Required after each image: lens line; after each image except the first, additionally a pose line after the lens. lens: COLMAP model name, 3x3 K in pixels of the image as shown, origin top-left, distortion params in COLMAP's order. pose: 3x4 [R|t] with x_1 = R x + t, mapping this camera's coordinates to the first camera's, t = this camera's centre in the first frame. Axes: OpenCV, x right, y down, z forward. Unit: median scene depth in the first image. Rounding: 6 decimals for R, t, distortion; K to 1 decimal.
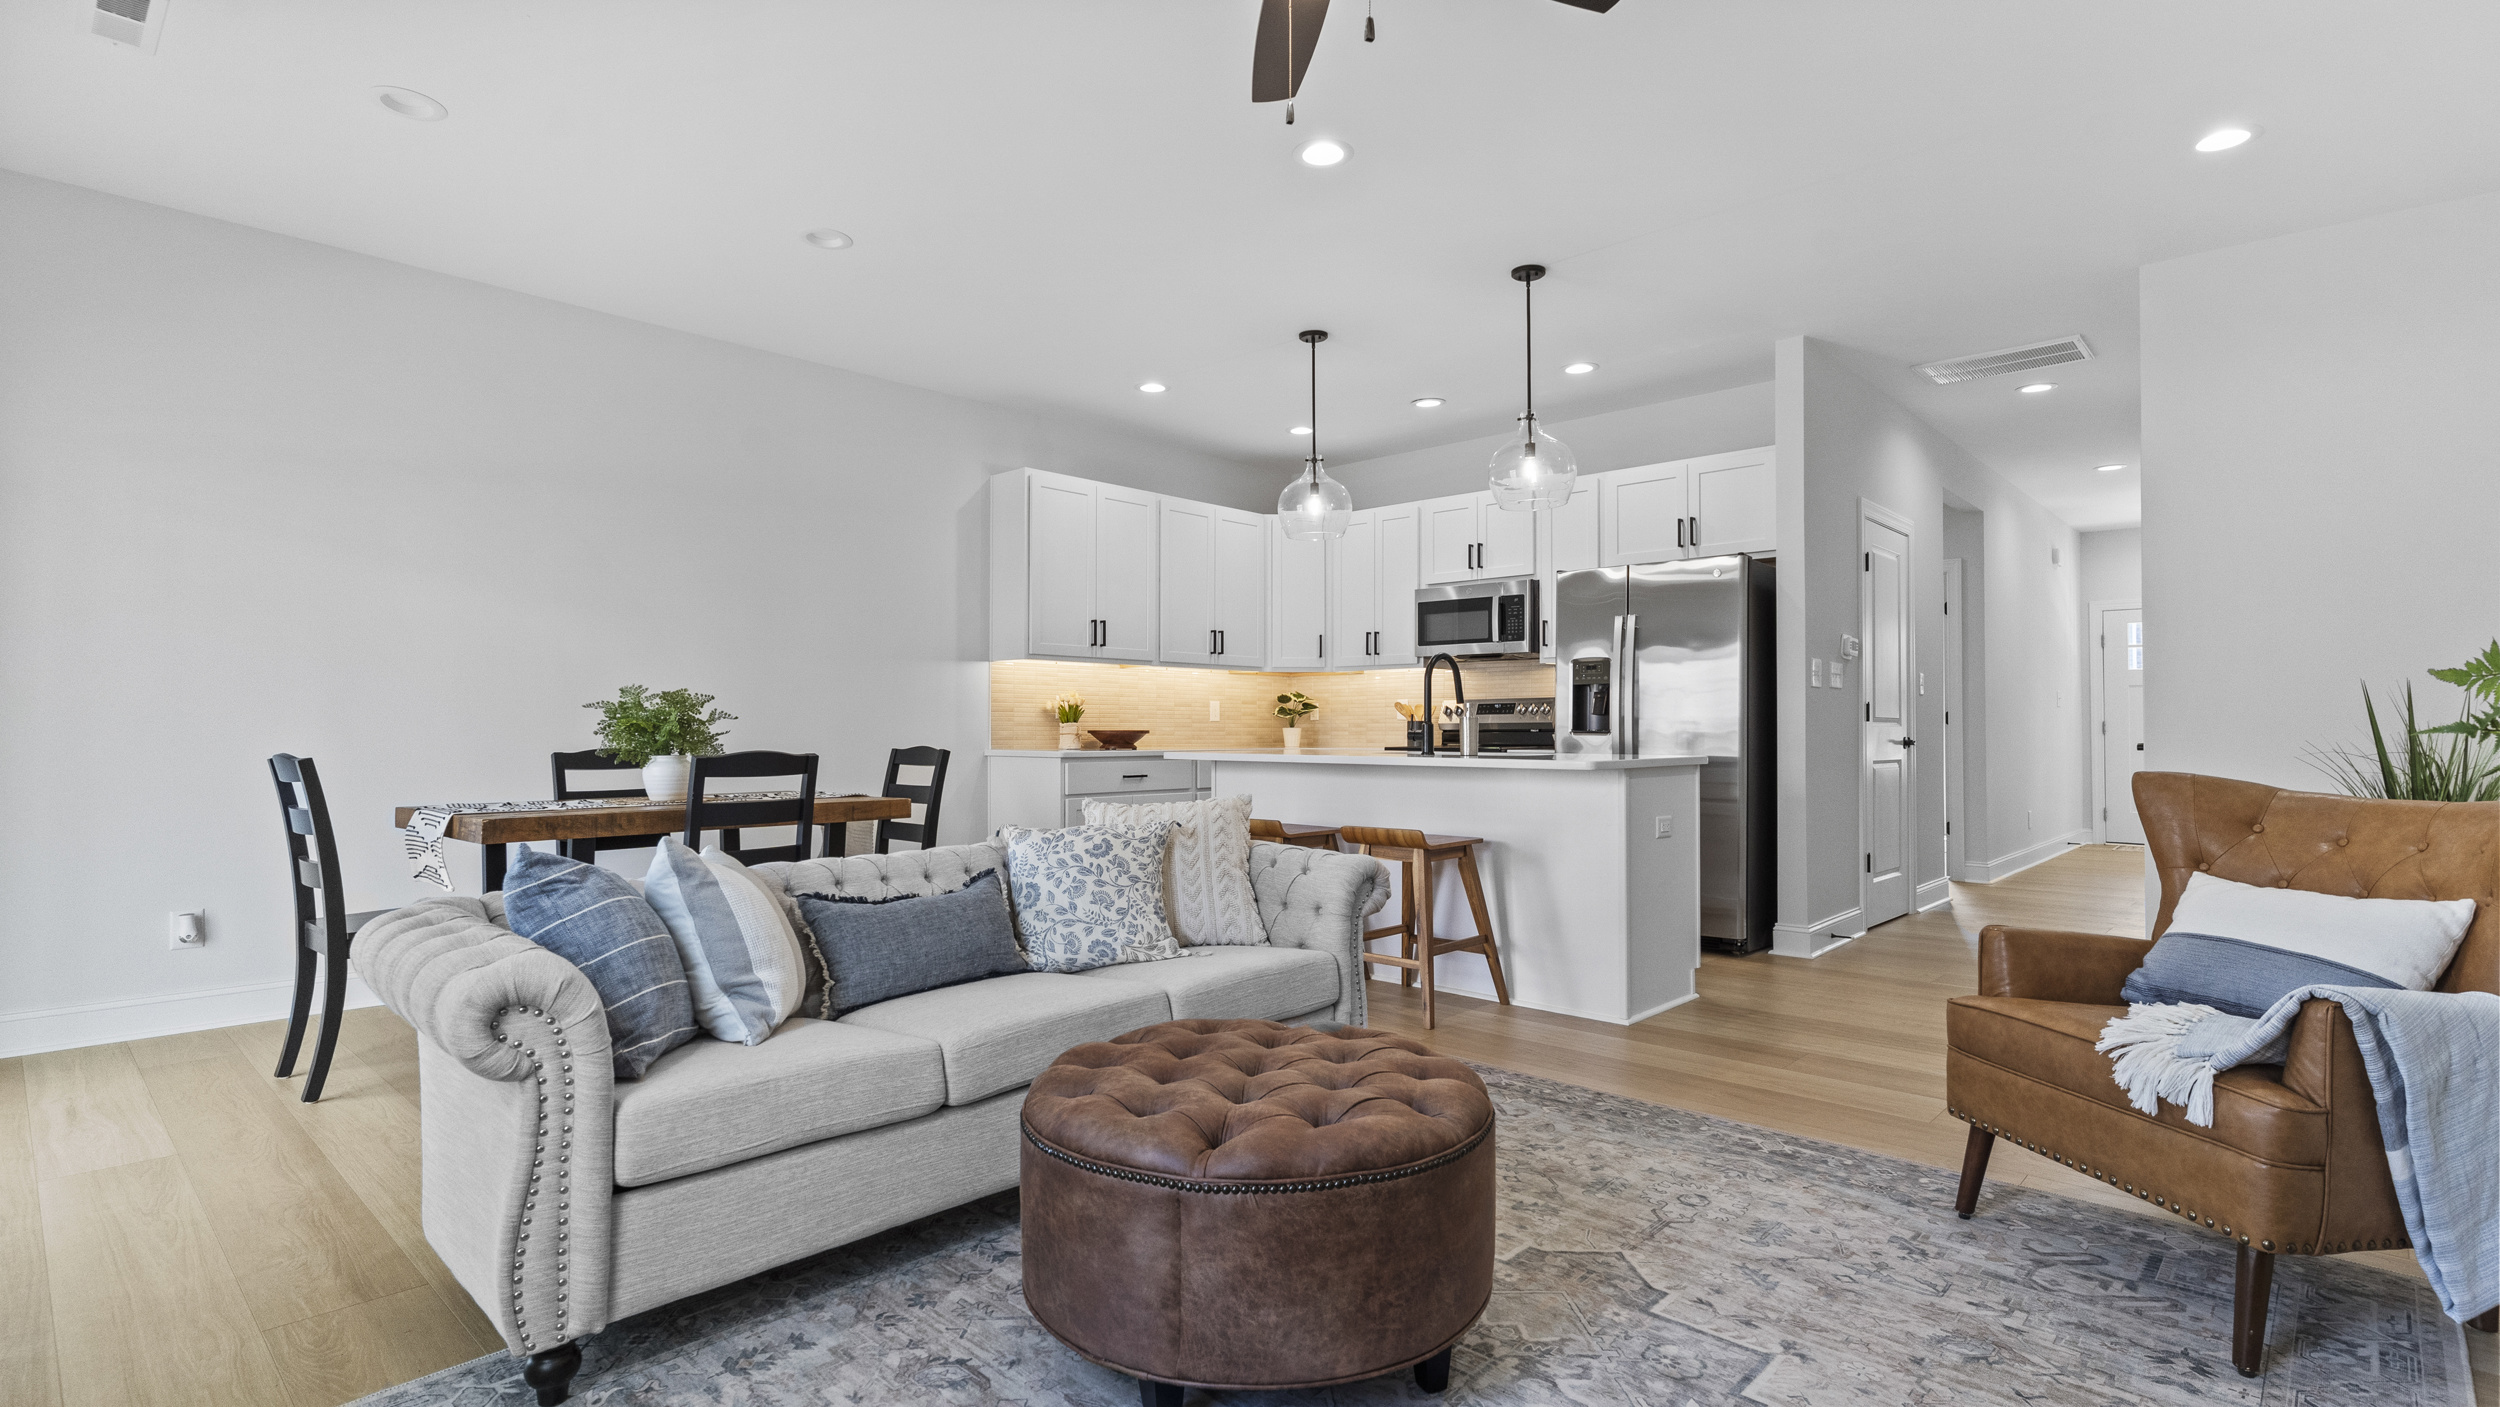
lens RADIAL K [[1192.2, 0, 1248.6], [0, 1192.2, 704.3], [0, 0, 1]] dist [-0.001061, -0.000016]
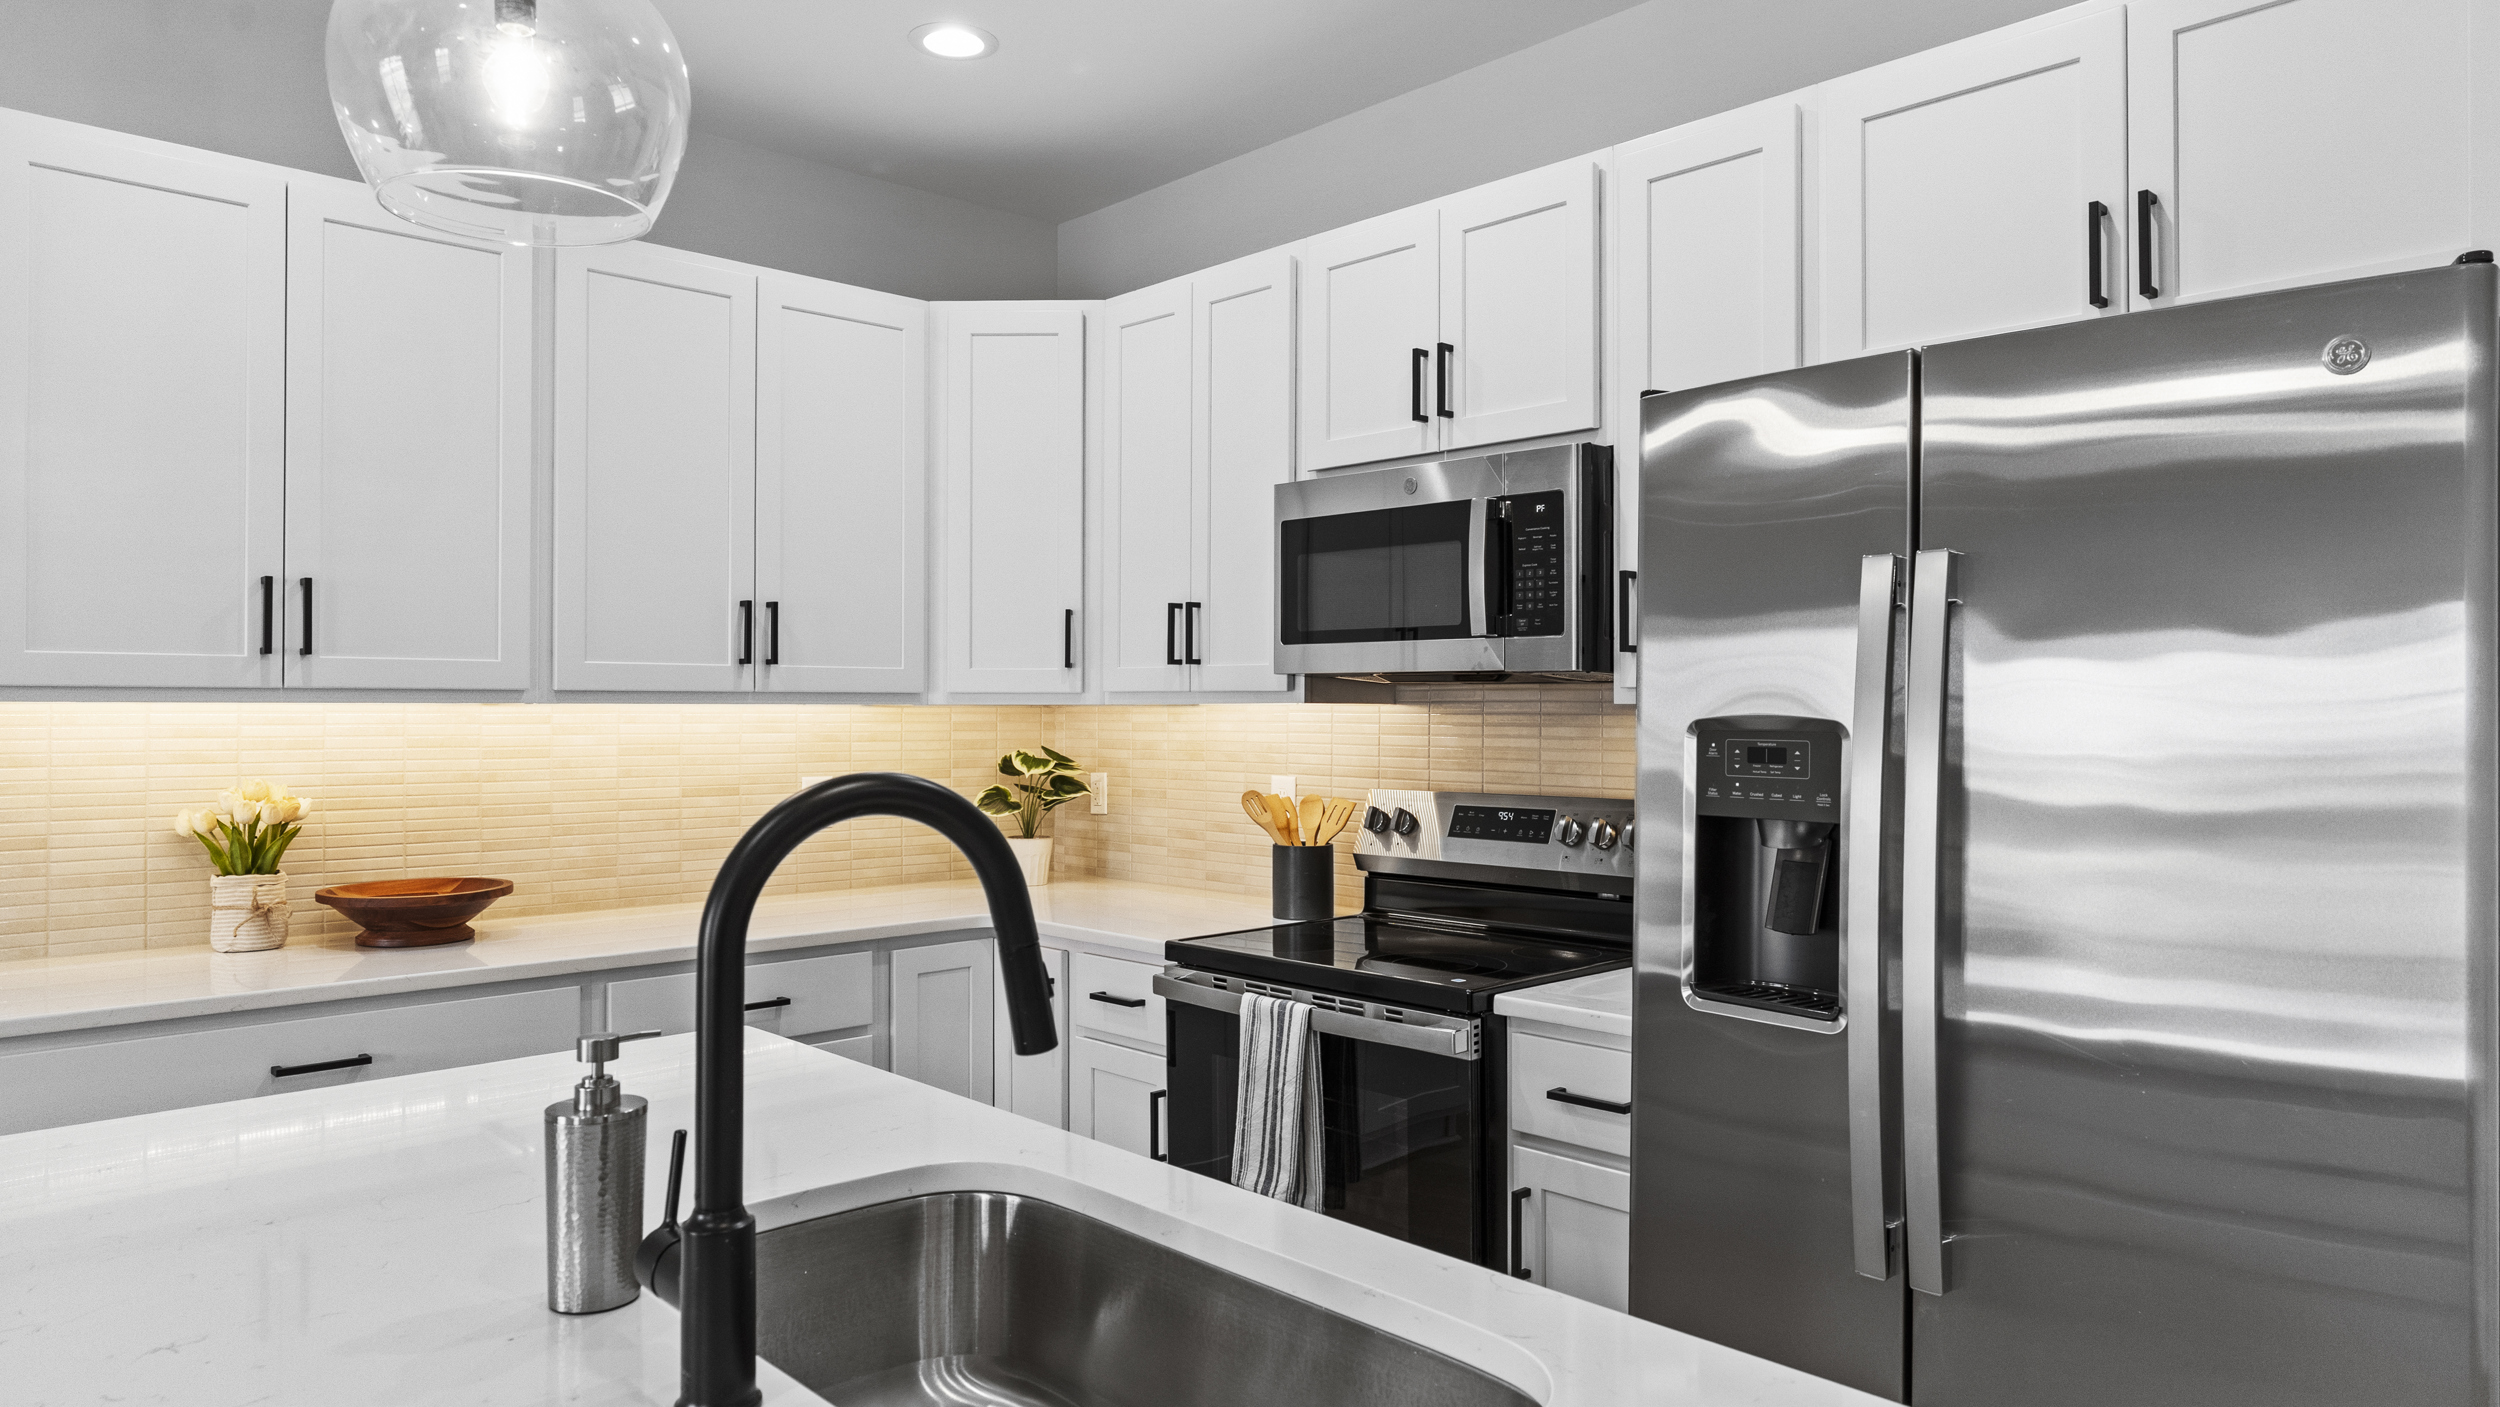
lens RADIAL K [[1569.9, 0, 1244.6], [0, 1569.9, 706.4], [0, 0, 1]] dist [0.000195, 0.009609]
pose [[0.998426, -0.000623, -0.056080, 0.160612], [0.001777, 0.999788, 0.020535, -0.040703], [0.056056, -0.020603, 0.998215, 0.542681]]
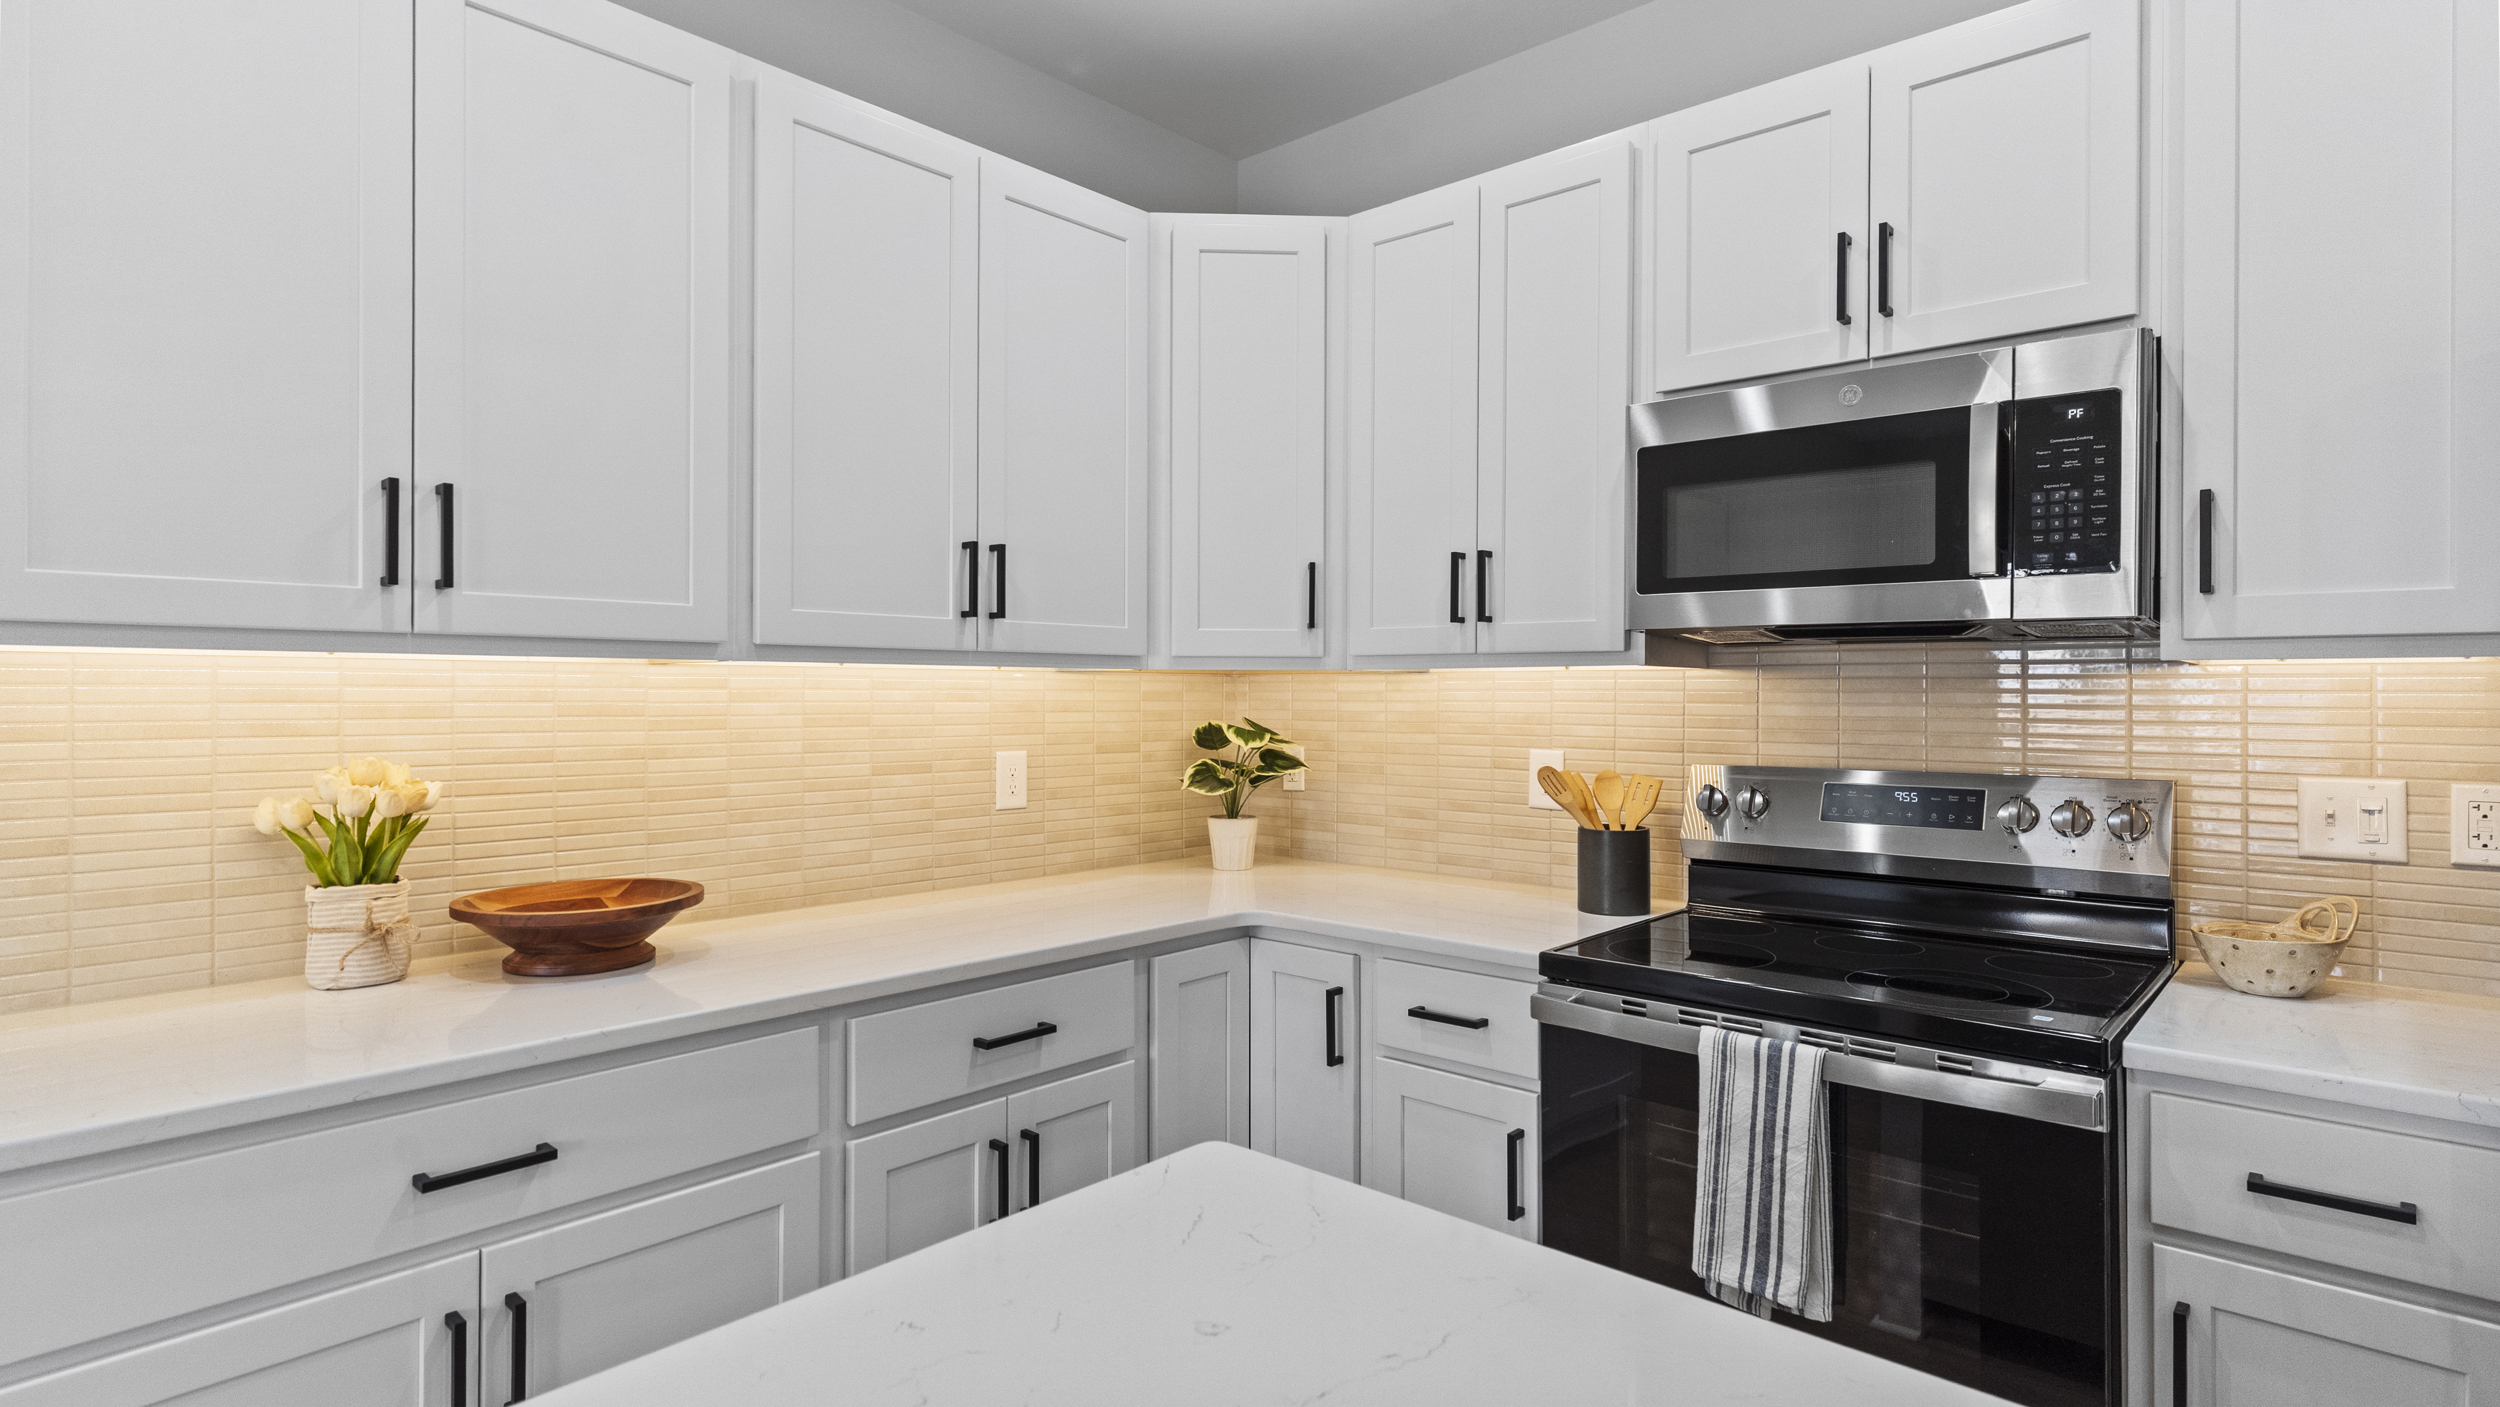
lens RADIAL K [[1284.8, 0, 1255.9], [0, 1284.8, 696.0], [0, 0, 1]] dist [0.011661, -0.001507]
pose [[0.999715, 0.001103, 0.023852, 0.038847], [-0.001678, 0.999709, 0.024066, -0.031351], [-0.023819, -0.024100, 0.999426, 0.691582]]
